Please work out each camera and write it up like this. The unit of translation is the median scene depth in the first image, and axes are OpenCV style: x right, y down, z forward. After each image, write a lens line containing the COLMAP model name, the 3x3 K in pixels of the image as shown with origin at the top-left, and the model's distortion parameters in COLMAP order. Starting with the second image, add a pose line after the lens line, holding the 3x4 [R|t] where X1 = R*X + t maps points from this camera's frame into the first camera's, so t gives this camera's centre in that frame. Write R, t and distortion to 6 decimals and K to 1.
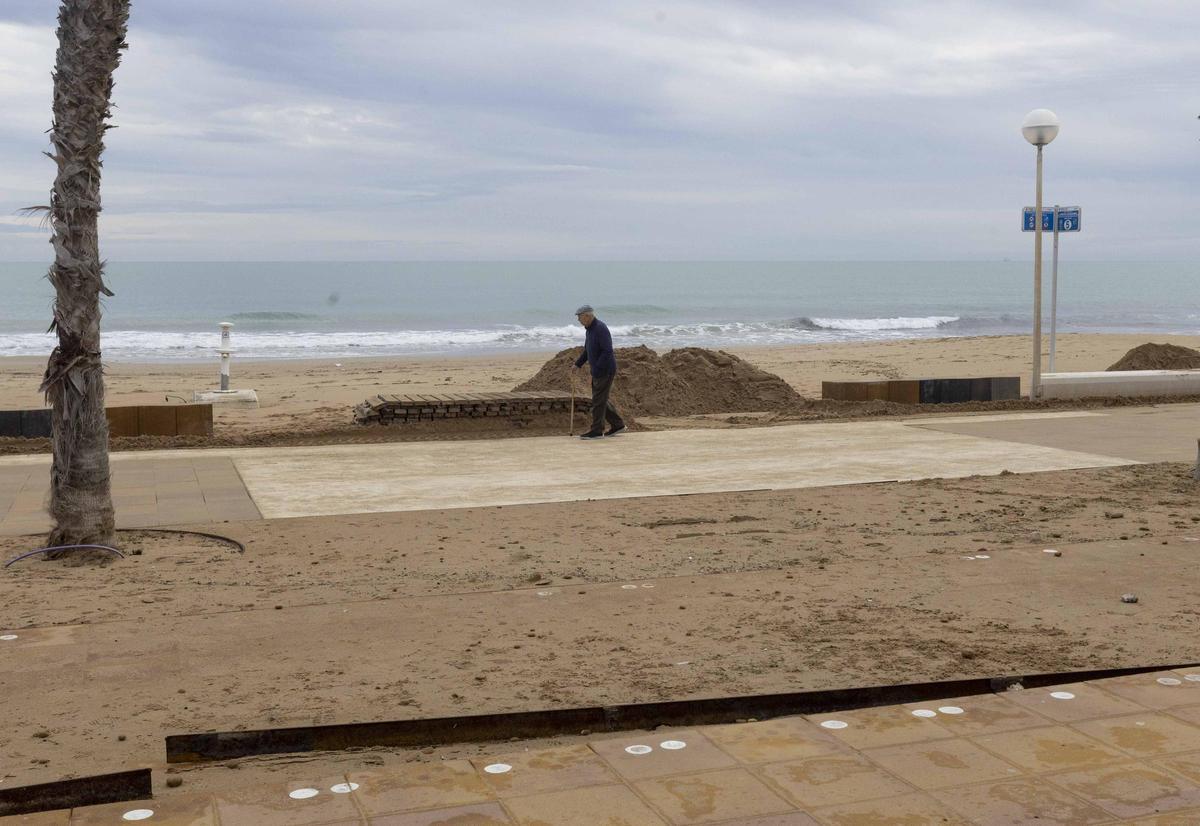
lens RADIAL K [[1450.7, 0, 598.4], [0, 1450.7, 402.9], [0, 0, 1]] dist [-0.014475, 0.000000]
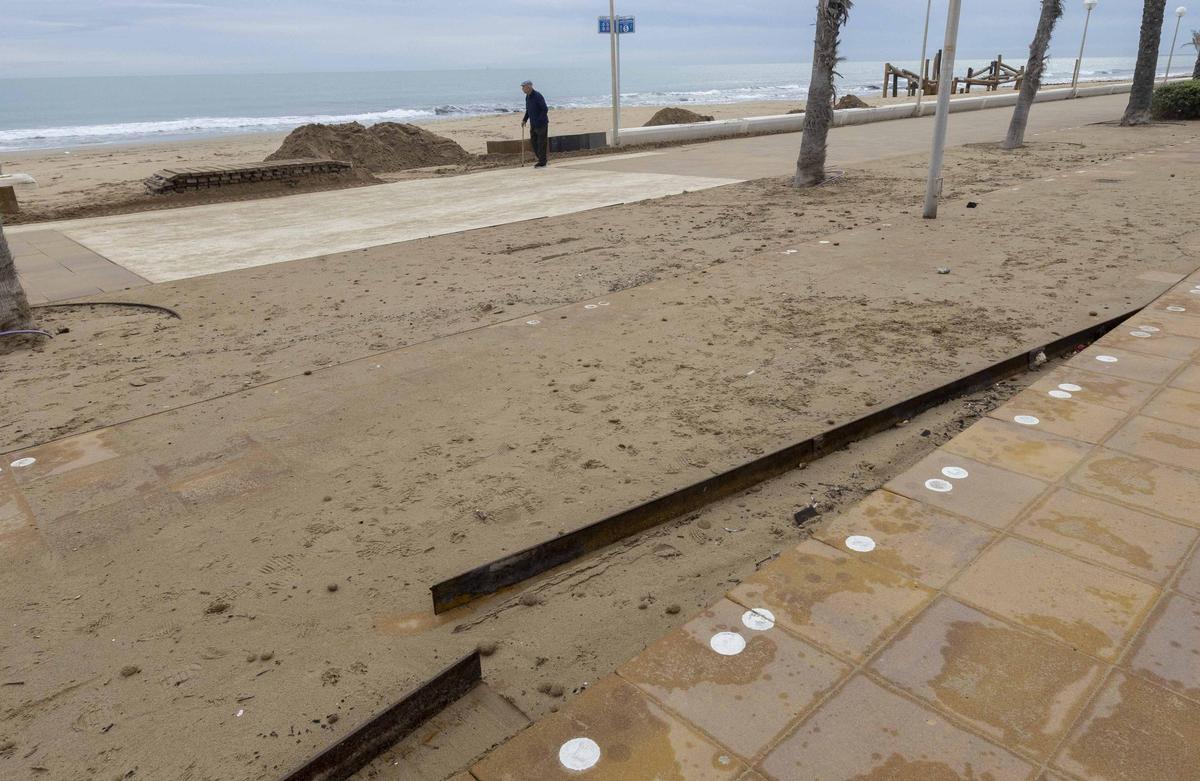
lens RADIAL K [[808.3, 0, 592.9], [0, 808.3, 378.8], [0, 0, 1]] dist [-0.002310, 0.007580]
pose [[0.907894, -0.164294, 0.385663, -0.208174], [0.058878, 0.960855, 0.270723, 0.002283], [-0.415044, -0.223081, 0.882028, 0.333126]]
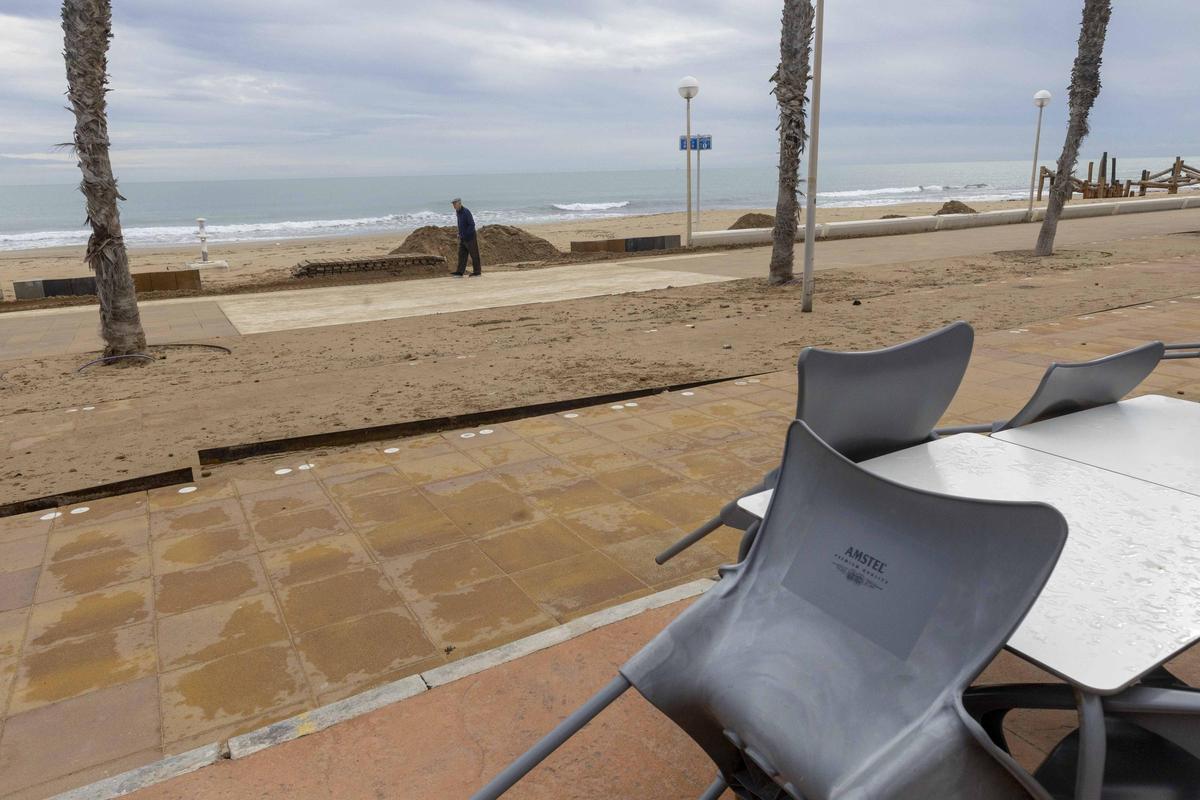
lens RADIAL K [[844.3, 0, 606.9], [0, 844.3, 405.5], [0, 0, 1]] dist [0.005984, -0.005346]
pose [[0.981728, -0.071915, 0.176178, 0.007829], [0.041019, 0.984048, 0.173112, 0.009961], [-0.185817, -0.162722, 0.969017, -0.047734]]
